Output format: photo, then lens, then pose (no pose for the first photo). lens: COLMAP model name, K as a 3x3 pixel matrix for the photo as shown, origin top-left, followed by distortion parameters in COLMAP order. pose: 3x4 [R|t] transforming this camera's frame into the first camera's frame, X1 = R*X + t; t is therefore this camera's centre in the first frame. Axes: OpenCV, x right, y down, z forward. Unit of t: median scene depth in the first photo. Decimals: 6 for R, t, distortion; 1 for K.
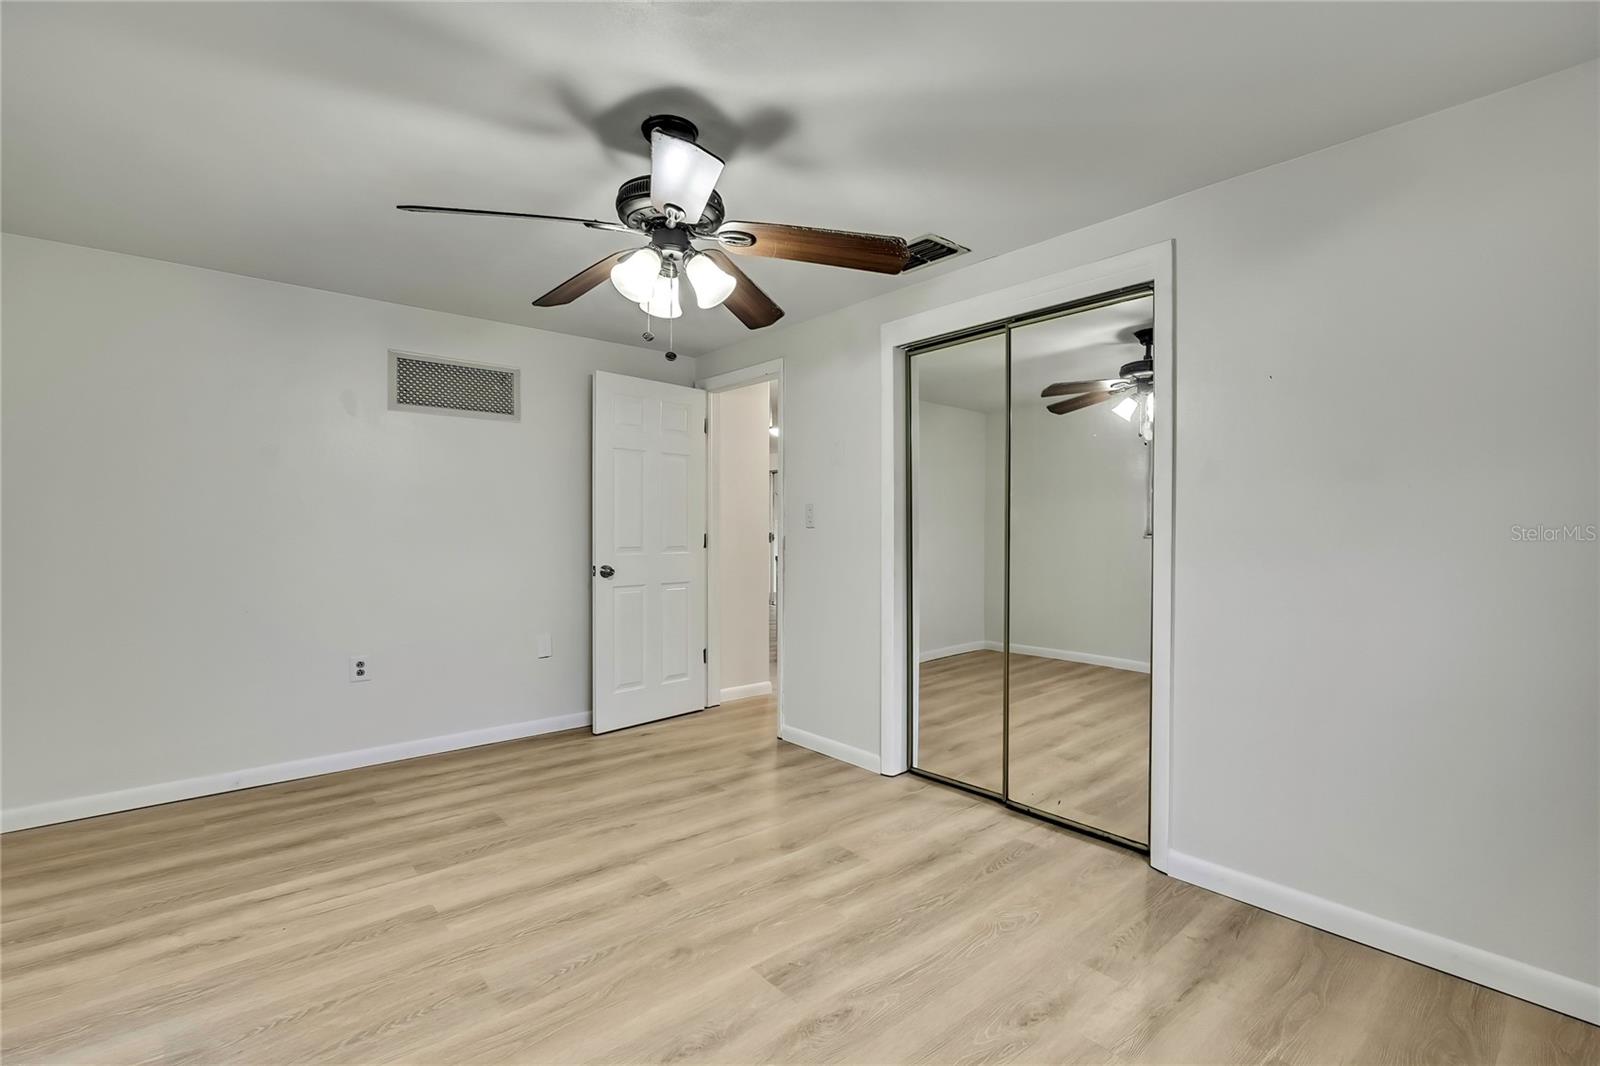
lens RADIAL K [[702.3, 0, 815.9], [0, 702.3, 534.4], [0, 0, 1]] dist [-0.004952, 0.000227]
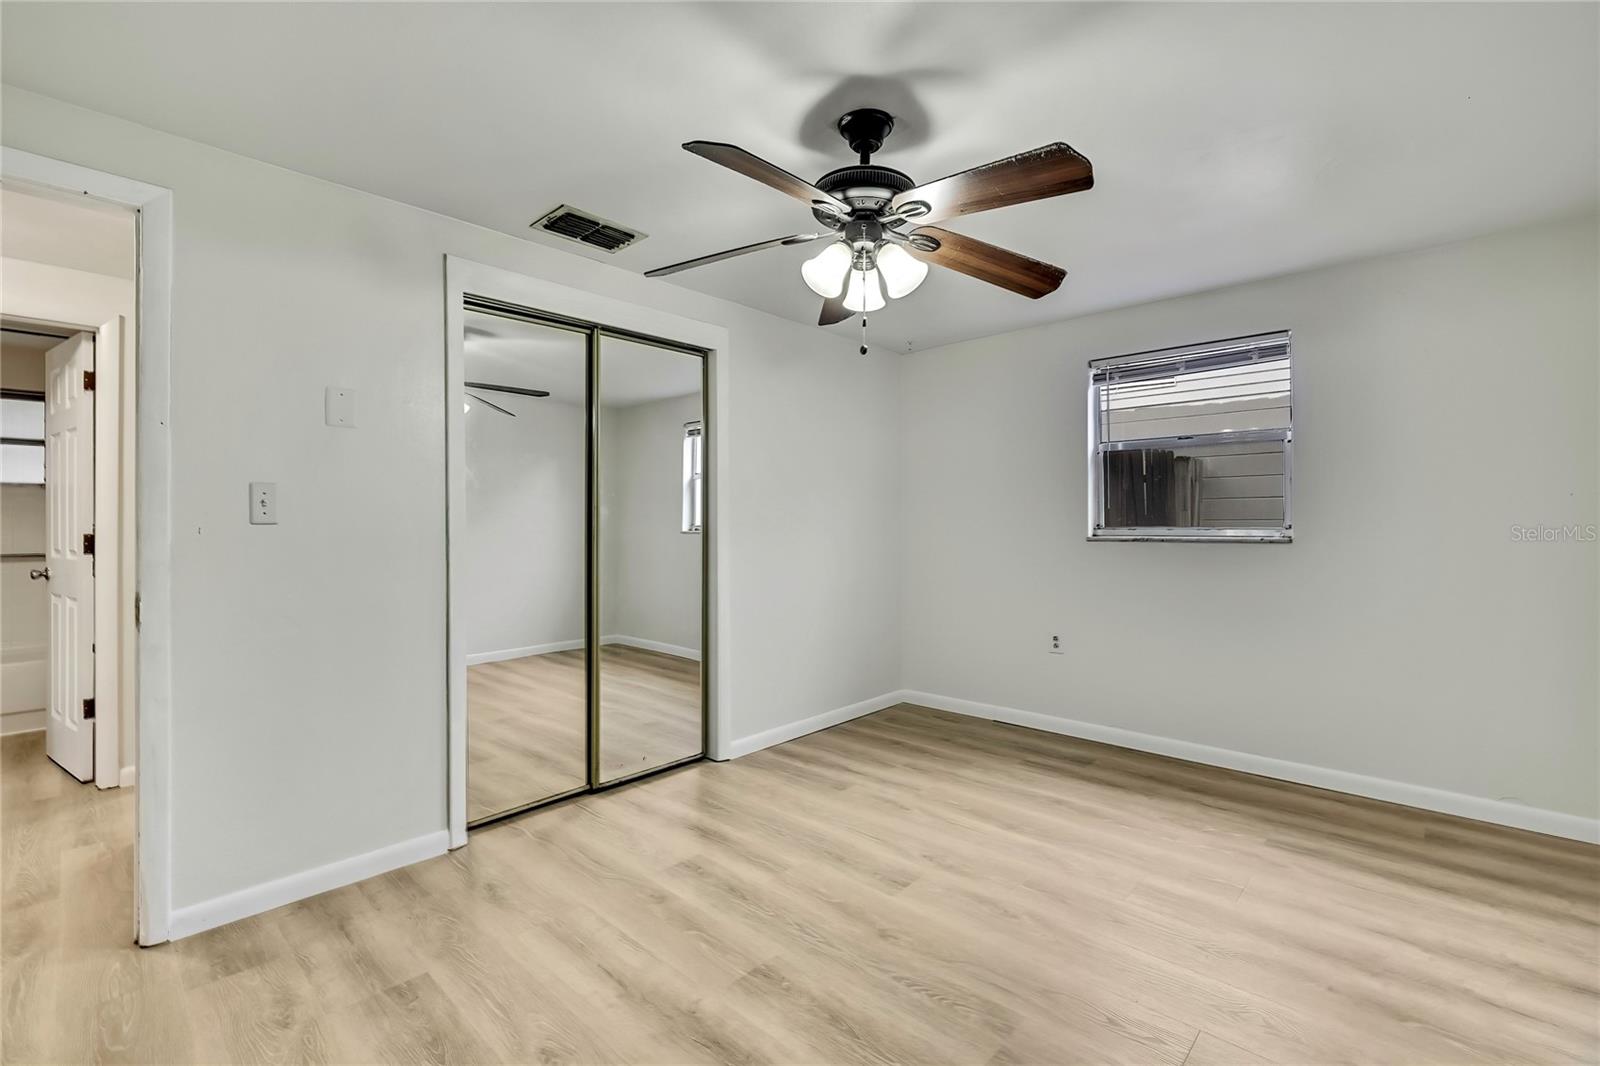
lens RADIAL K [[707.4, 0, 799.3], [0, 707.4, 510.7], [0, 0, 1]] dist [-0.010270, 0.000270]
pose [[-0.098822, 0.020110, 0.994902, -0.791699], [0.008364, 0.999777, -0.019378, -0.004599], [-0.995070, 0.006407, -0.098968, 0.793950]]
